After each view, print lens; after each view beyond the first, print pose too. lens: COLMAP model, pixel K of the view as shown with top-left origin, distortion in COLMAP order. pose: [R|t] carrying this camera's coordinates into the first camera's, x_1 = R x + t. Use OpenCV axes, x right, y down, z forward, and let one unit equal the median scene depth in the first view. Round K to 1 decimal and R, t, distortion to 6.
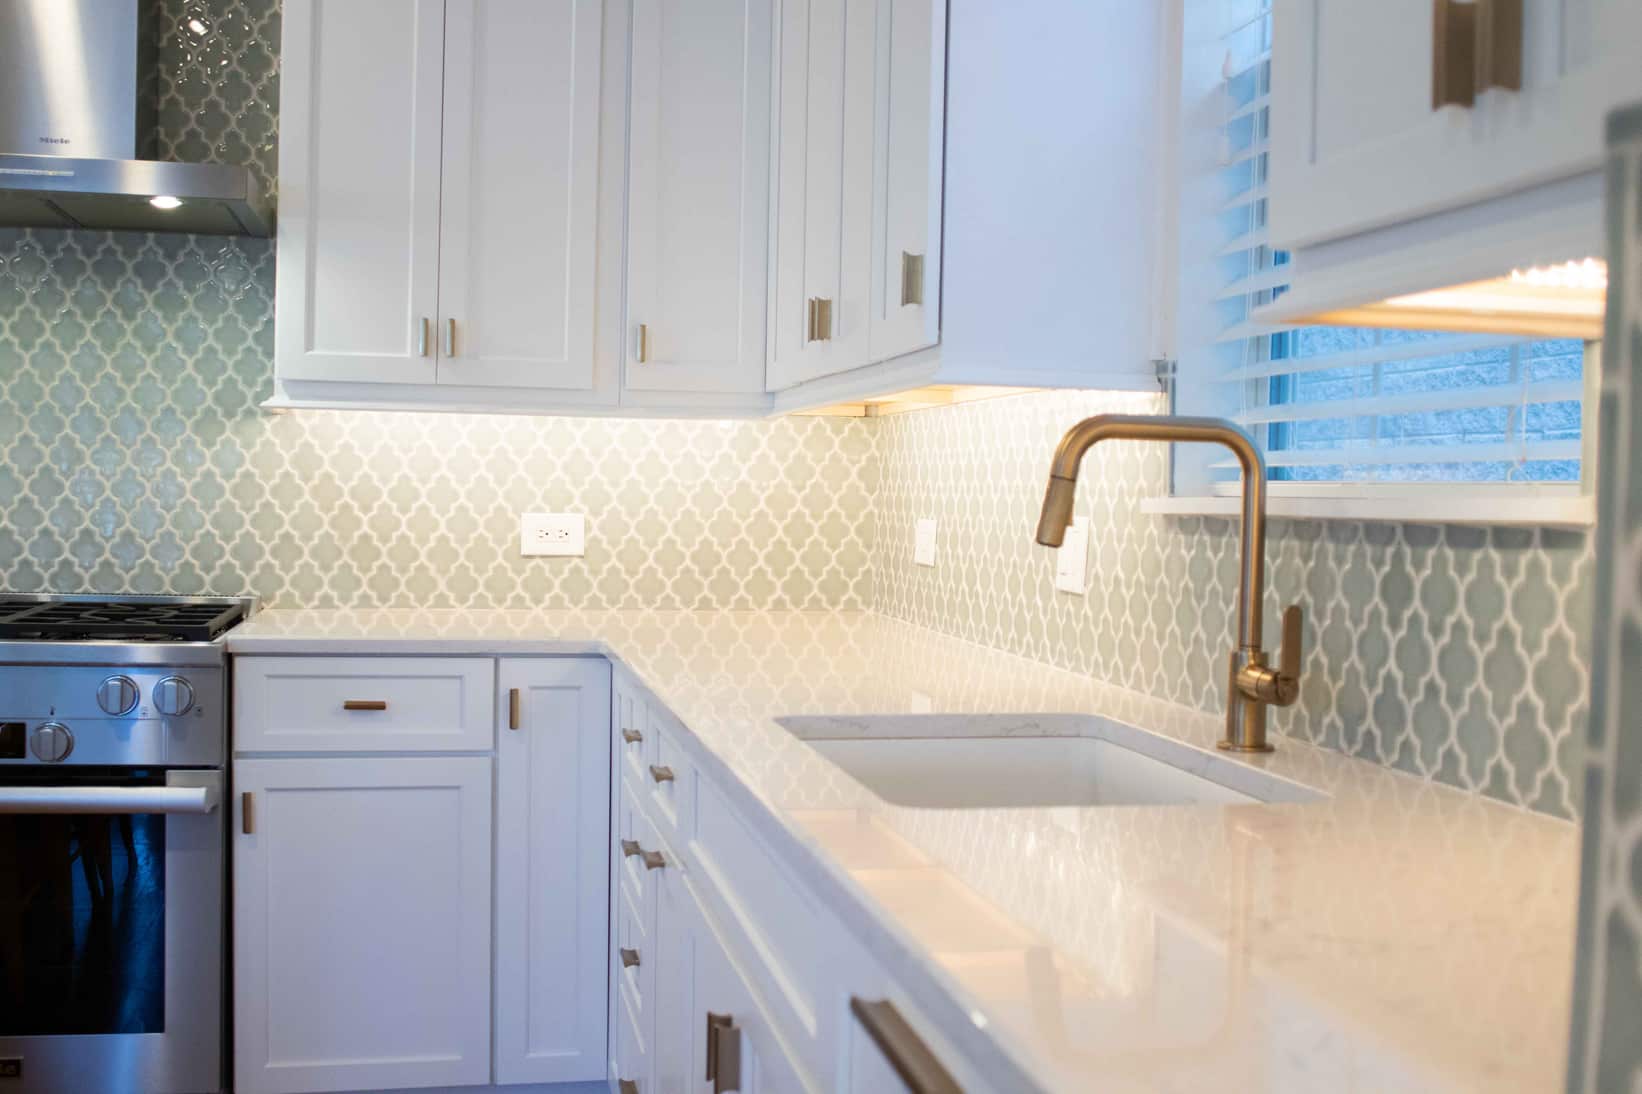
lens RADIAL K [[1781.5, 0, 818.1], [0, 1781.5, 586.3], [0, 0, 1]] dist [-0.072865, 0.023749]
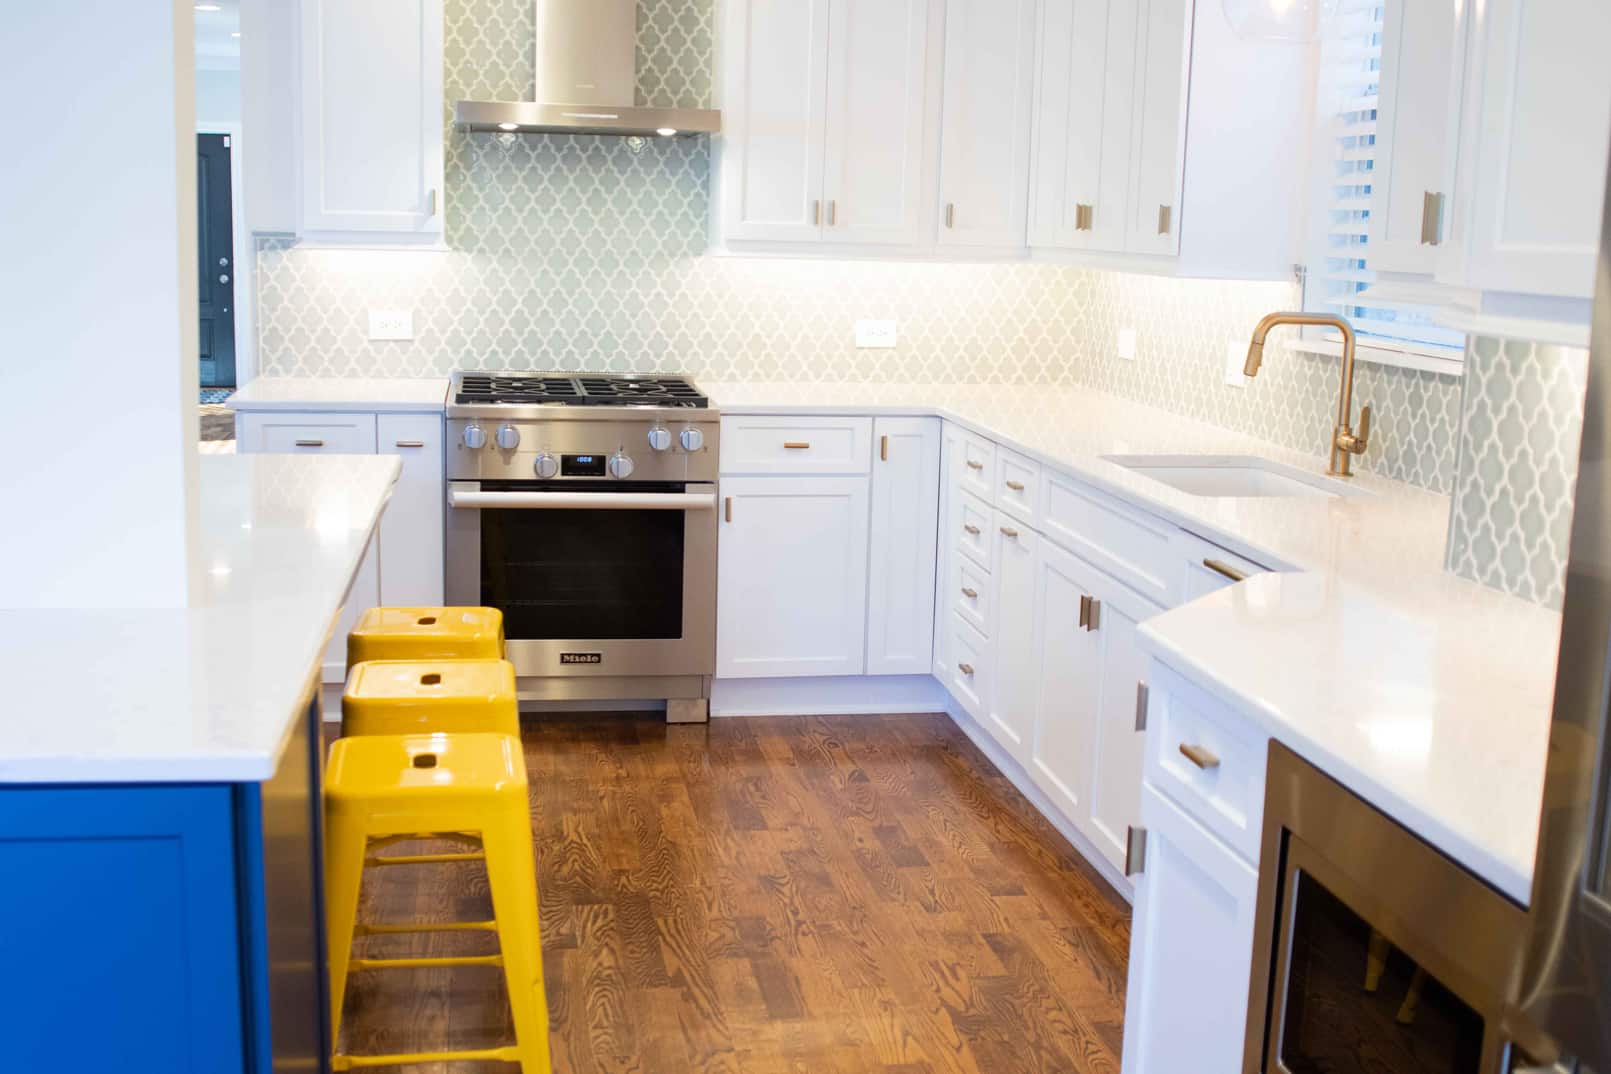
lens RADIAL K [[1764.5, 0, 799.2], [0, 1764.5, 564.5], [0, 0, 1]] dist [-0.080174, 0.012985]
pose [[0.999209, 0.011818, -0.037965, -0.173270], [-0.006481, 0.990448, 0.137735, -0.045551], [0.039230, -0.137380, 0.989741, -0.592980]]
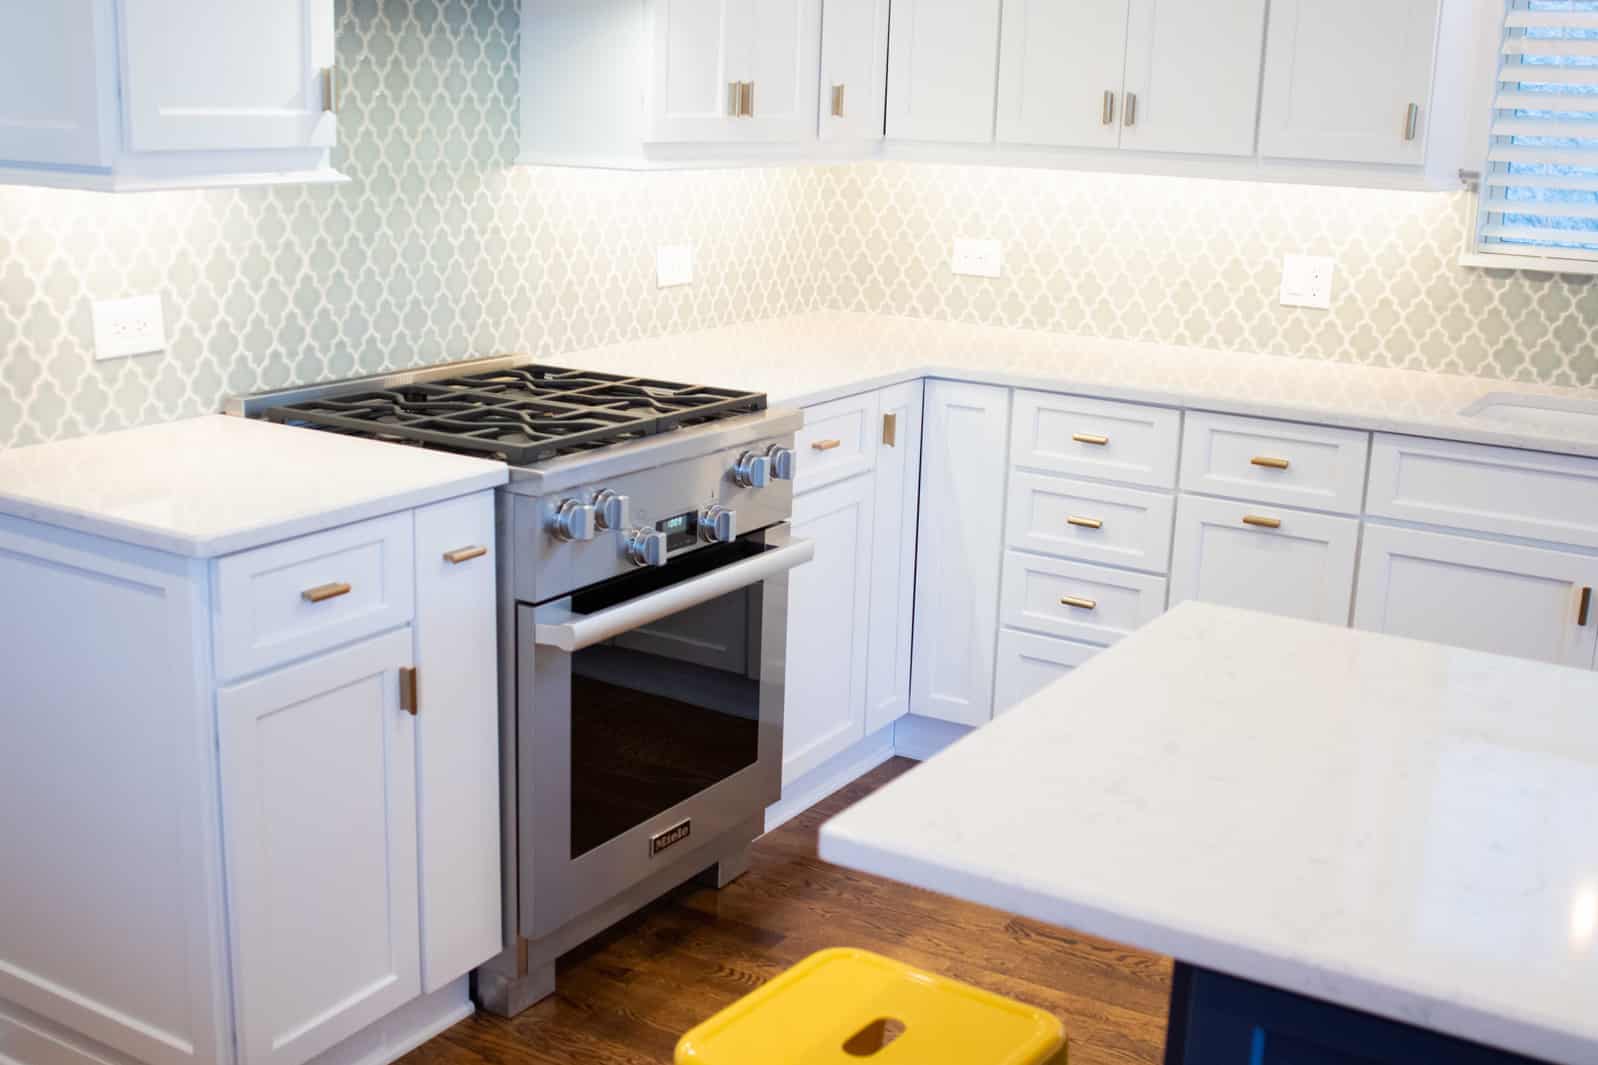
lens RADIAL K [[1820.2, 0, 776.0], [0, 1820.2, 556.6], [0, 0, 1]] dist [-0.072633, 0.044522]
pose [[0.685395, -0.183186, 0.704753, -1.027909], [0.023480, 0.972896, 0.230048, -0.122662], [-0.727793, -0.141126, 0.671120, 0.208151]]
